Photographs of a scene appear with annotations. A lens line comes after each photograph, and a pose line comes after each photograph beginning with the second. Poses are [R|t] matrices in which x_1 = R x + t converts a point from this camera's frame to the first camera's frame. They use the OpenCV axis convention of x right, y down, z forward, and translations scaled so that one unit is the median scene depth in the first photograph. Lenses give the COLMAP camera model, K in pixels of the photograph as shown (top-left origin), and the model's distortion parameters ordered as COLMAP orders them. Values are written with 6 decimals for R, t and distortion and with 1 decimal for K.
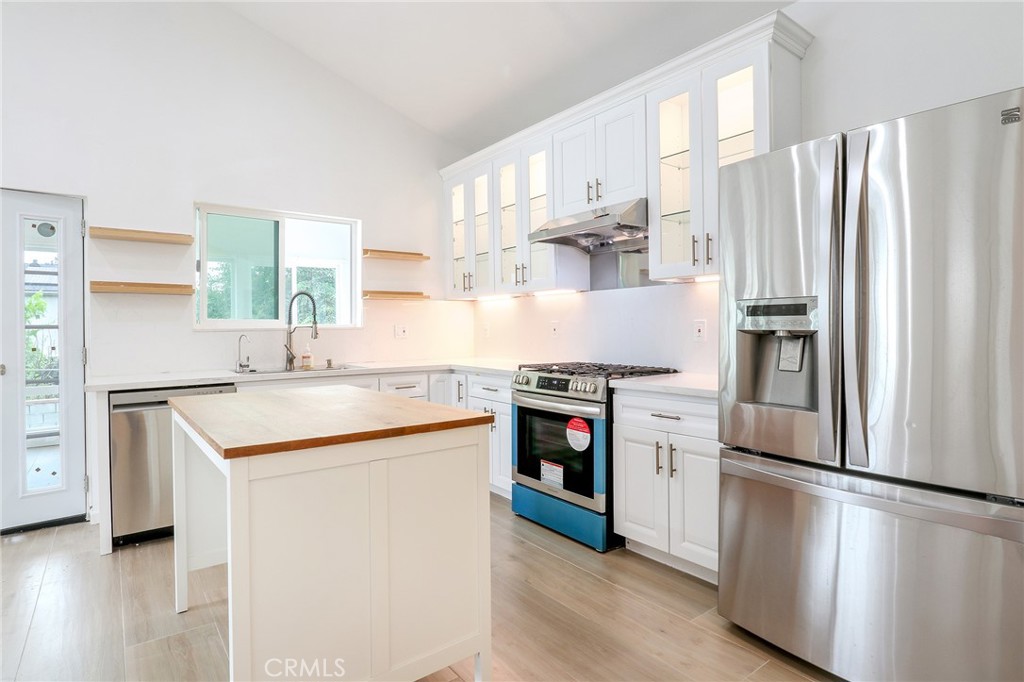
lens RADIAL K [[522.3, 0, 469.9], [0, 522.3, 327.6], [0, 0, 1]] dist [-0.015310, 0.001046]
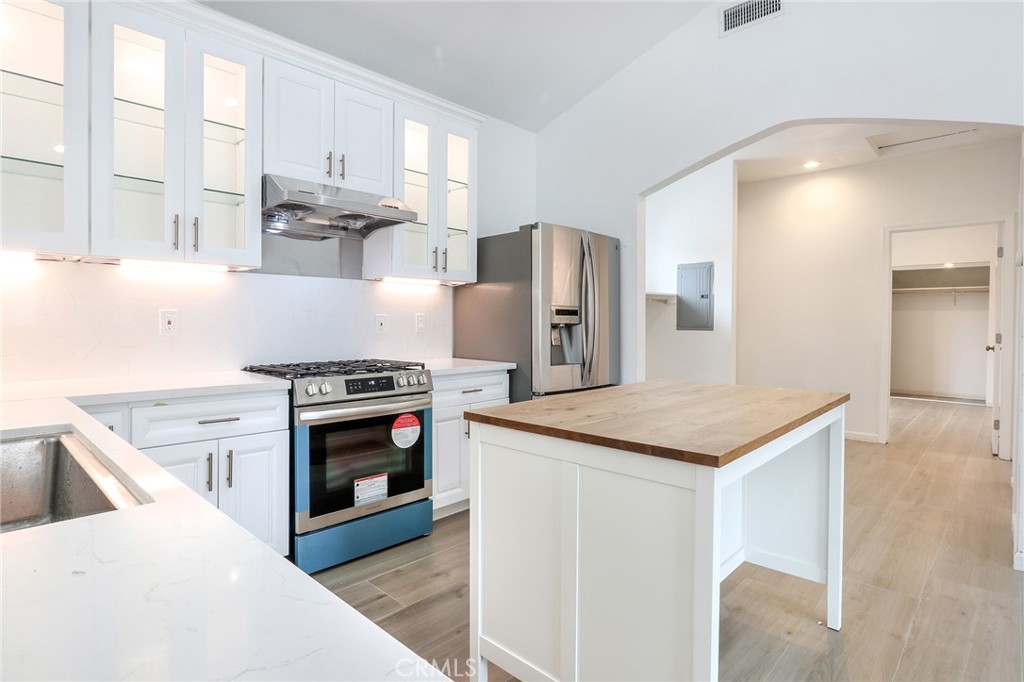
lens RADIAL K [[522.3, 0, 509.0], [0, 522.3, 331.5], [0, 0, 1]] dist [-0.015310, 0.001046]
pose [[-0.173305, -0.008256, 0.984834, -0.754075], [-0.002129, 0.999966, 0.008008, 0.012323], [-0.984866, -0.000709, -0.173317, 0.954444]]
